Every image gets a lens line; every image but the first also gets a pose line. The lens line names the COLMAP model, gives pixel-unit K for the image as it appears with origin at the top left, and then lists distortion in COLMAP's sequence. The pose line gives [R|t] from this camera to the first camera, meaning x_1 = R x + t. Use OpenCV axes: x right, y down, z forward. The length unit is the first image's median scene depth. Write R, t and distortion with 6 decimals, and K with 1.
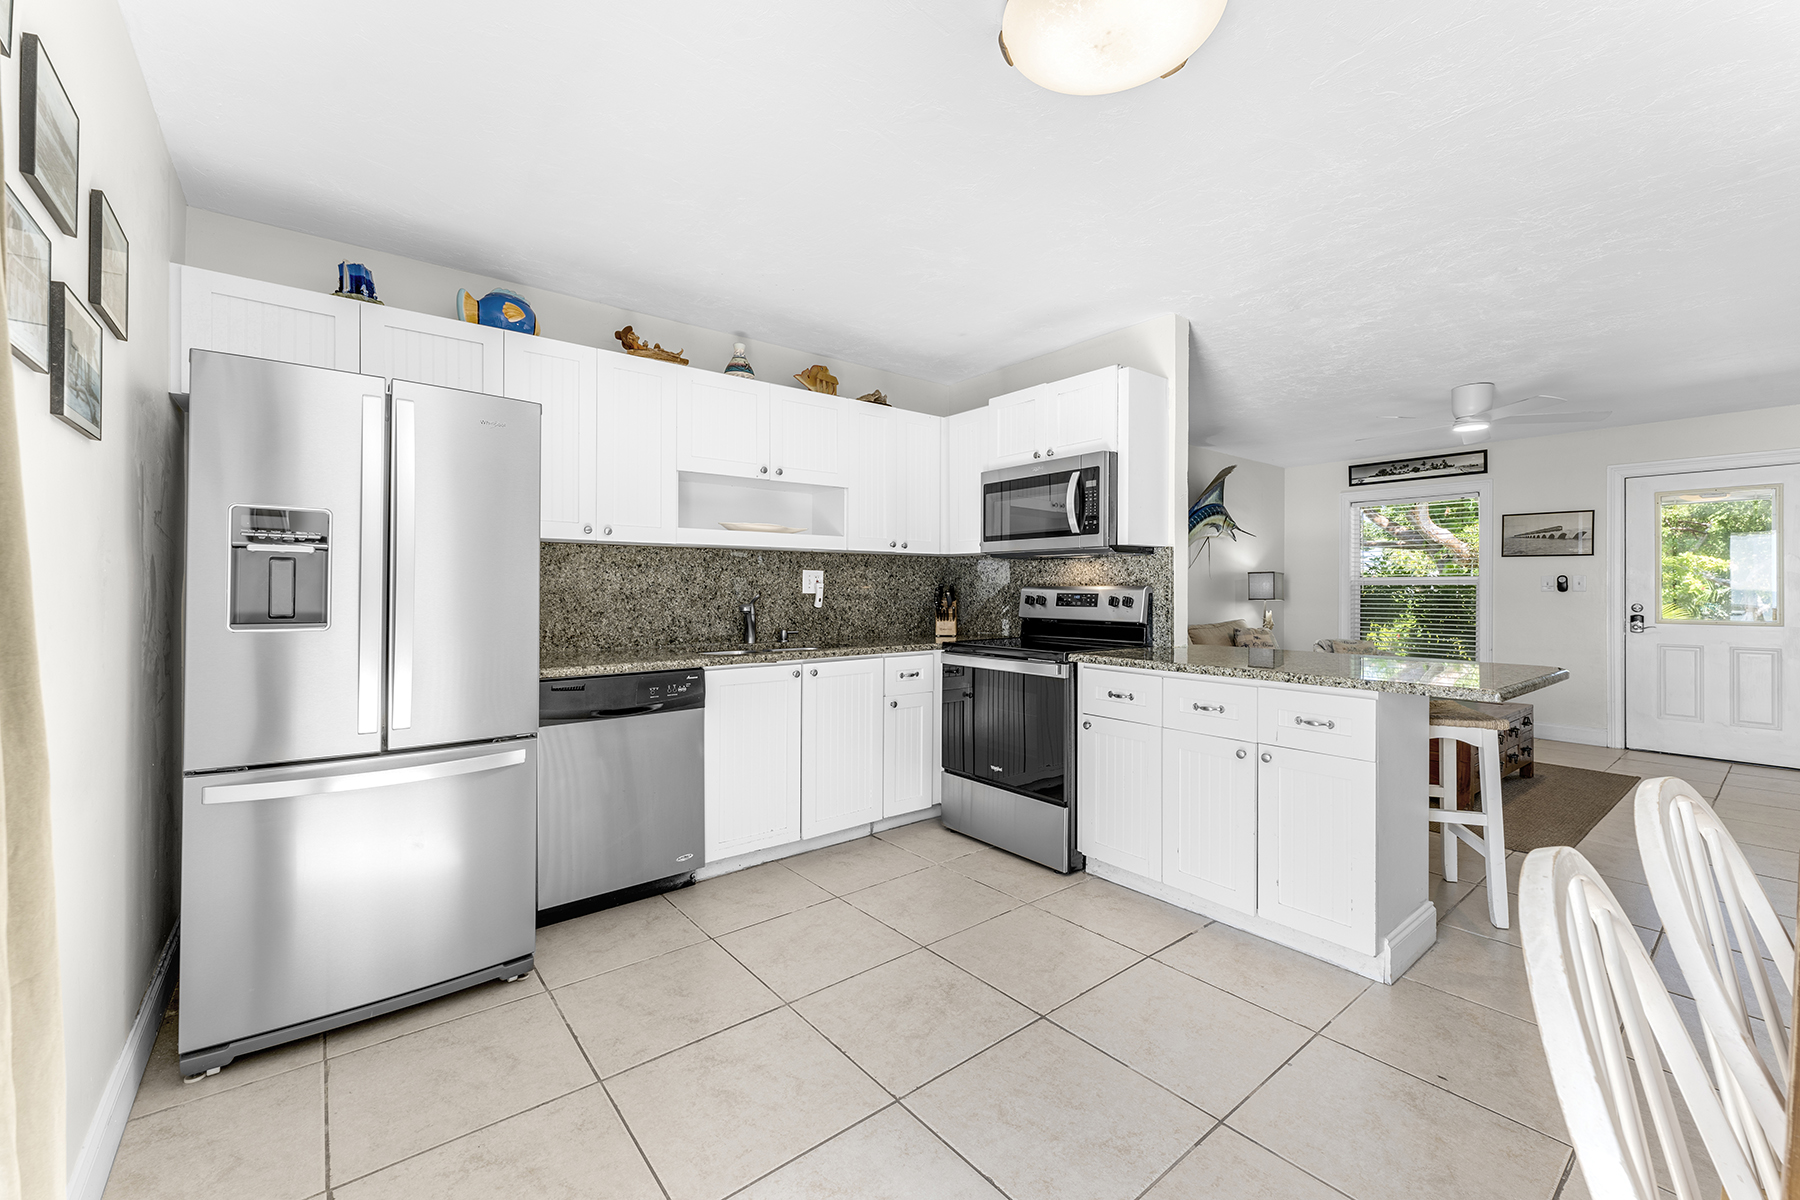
lens RADIAL K [[729.7, 0, 904.4], [0, 729.7, 589.5], [0, 0, 1]] dist [0.000440, 0.000130]
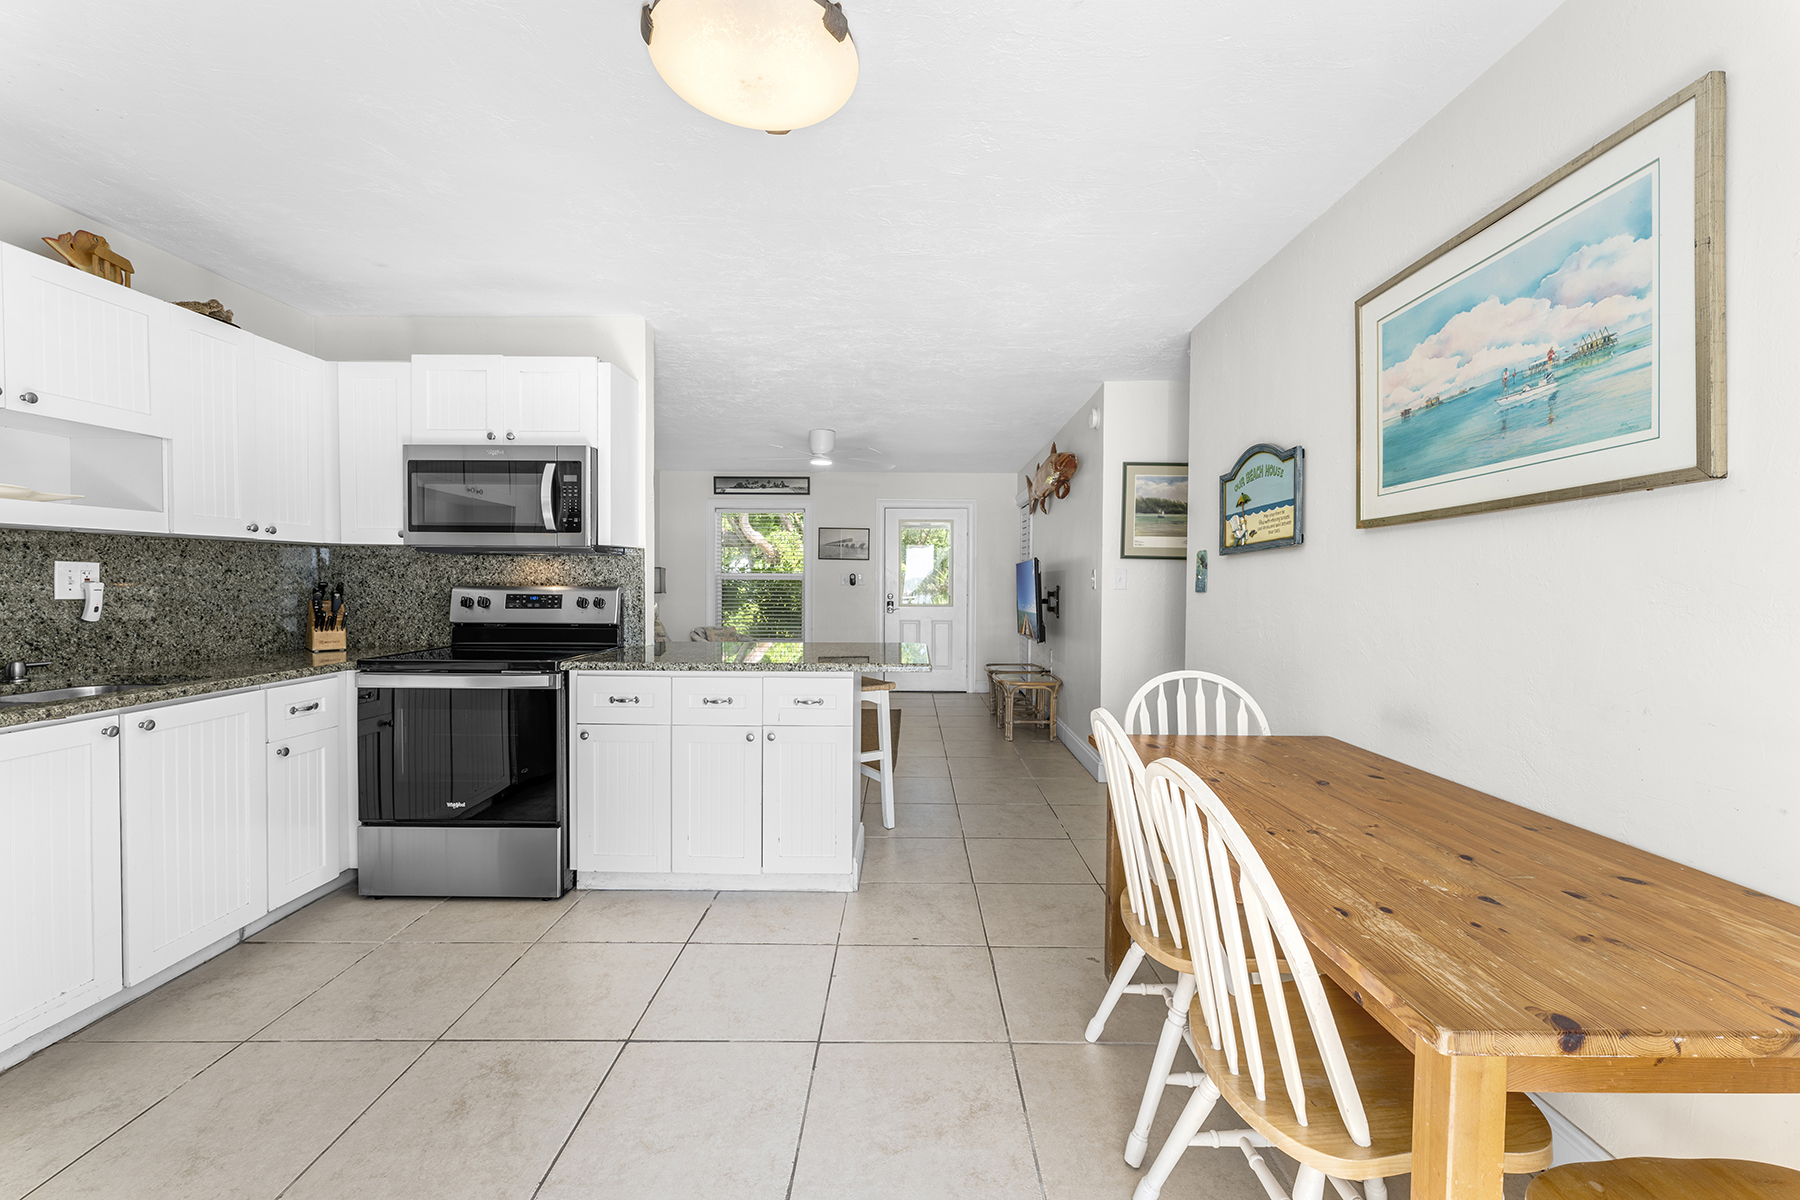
lens RADIAL K [[729.7, 0, 901.7], [0, 729.7, 598.4], [0, 0, 1]] dist [0.000440, 0.000130]
pose [[0.626761, -0.018673, 0.778988, -0.177656], [-0.004815, 0.999601, 0.027835, -0.016393], [-0.779197, -0.021197, 0.626421, 0.066918]]
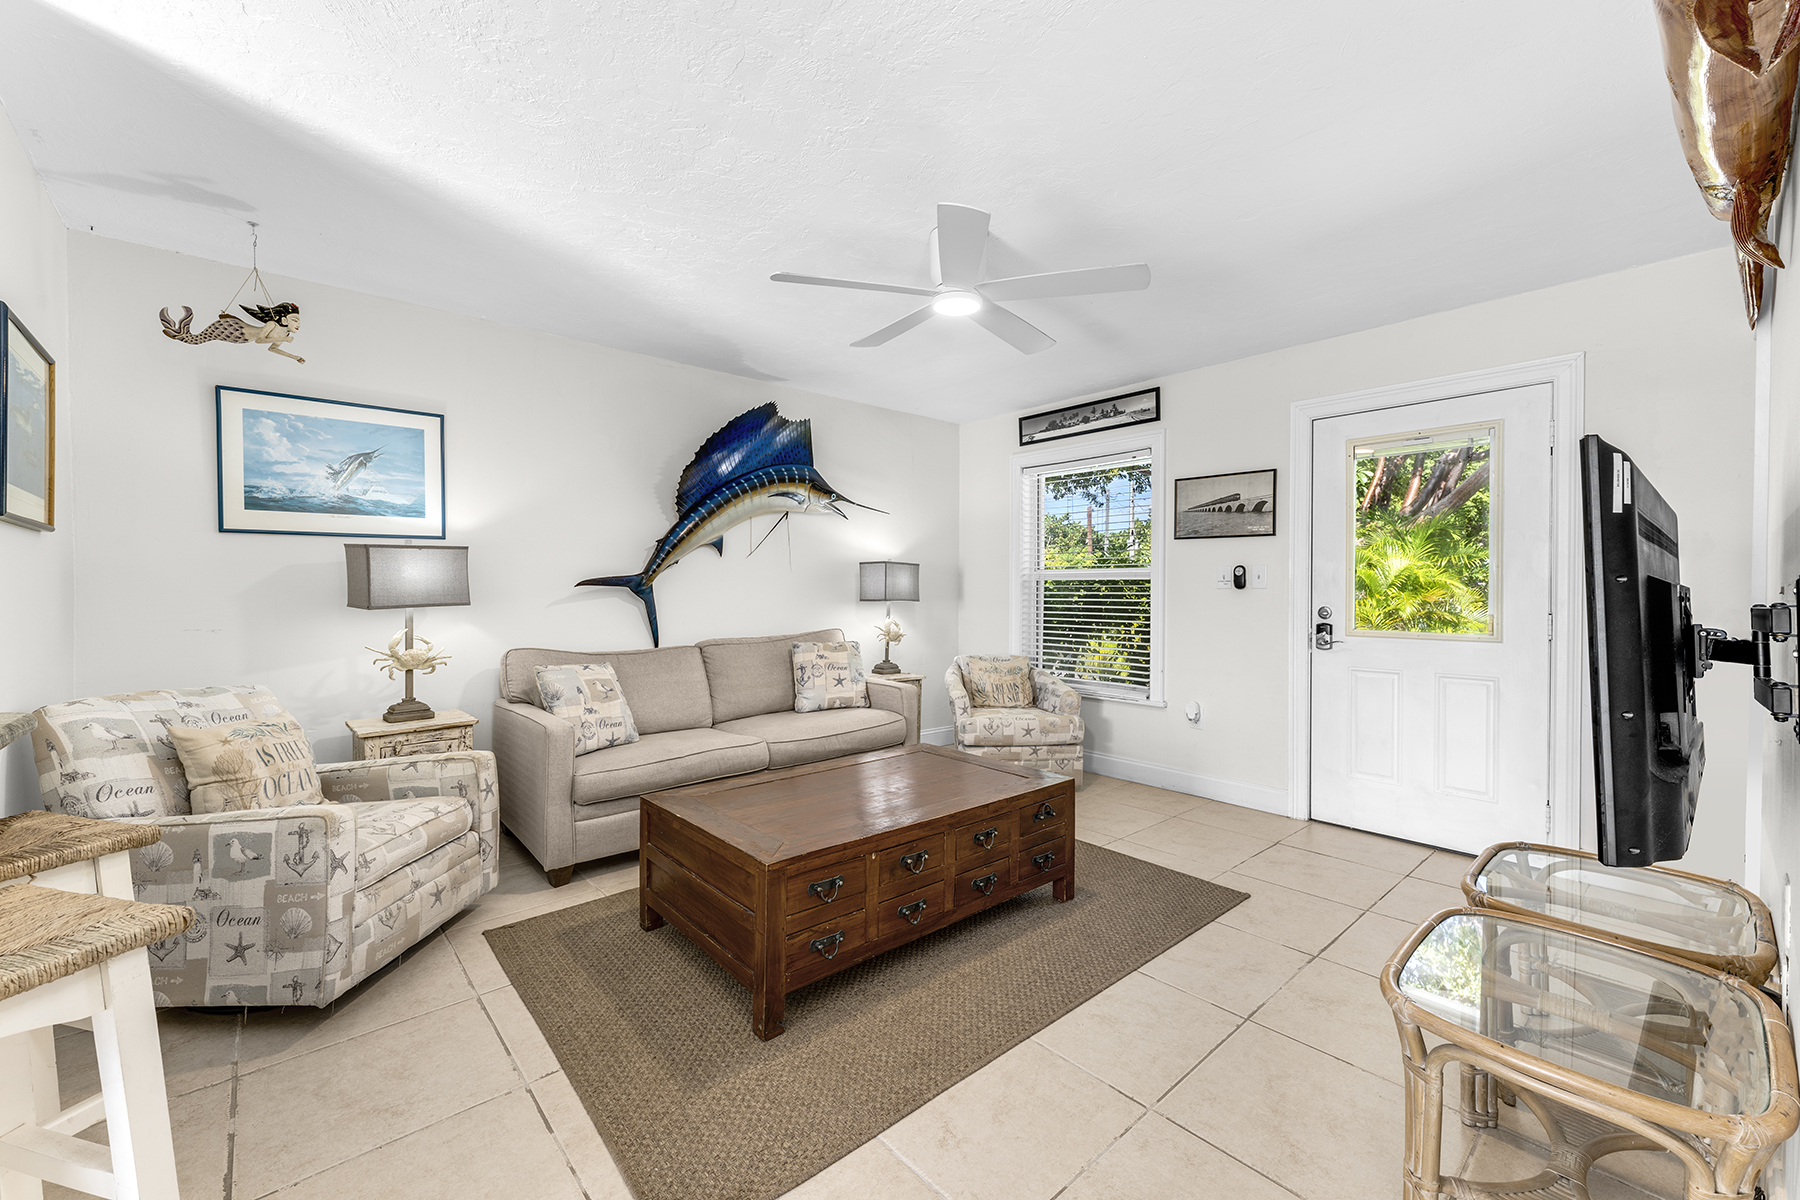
lens RADIAL K [[729.7, 0, 914.1], [0, 729.7, 595.0], [0, 0, 1]] dist [0.000440, 0.000130]
pose [[0.997151, -0.002592, 0.075381, 0.737055], [0.001919, 0.999958, 0.008995, 0.002905], [-0.075401, -0.008825, 0.997114, 0.455408]]
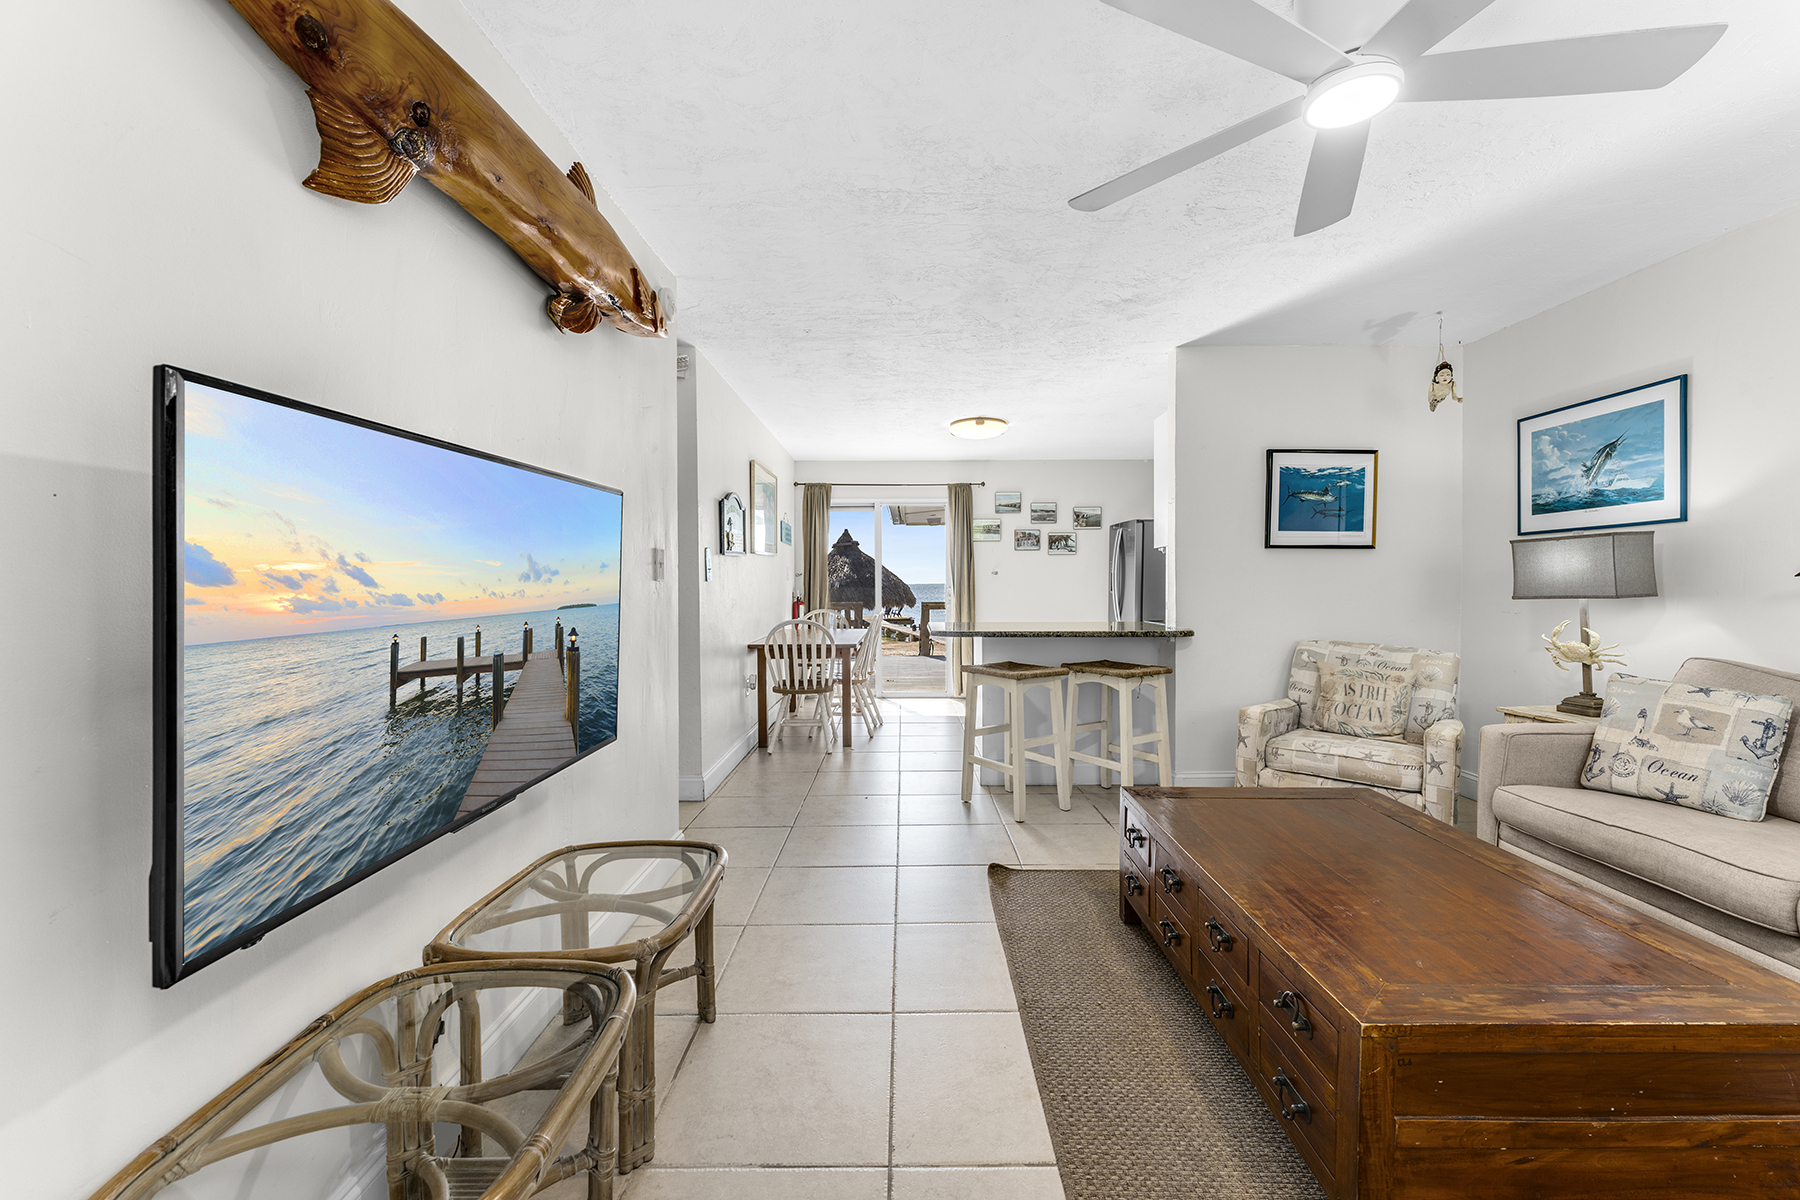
lens RADIAL K [[729.7, 0, 898.4], [0, 729.7, 595.7], [0, 0, 1]] dist [0.000440, 0.000130]
pose [[-0.623345, 0.014504, -0.781813, 1.272294], [0.002708, 0.999862, 0.016389, 0.003853], [0.781942, 0.008099, -0.623298, 1.150097]]
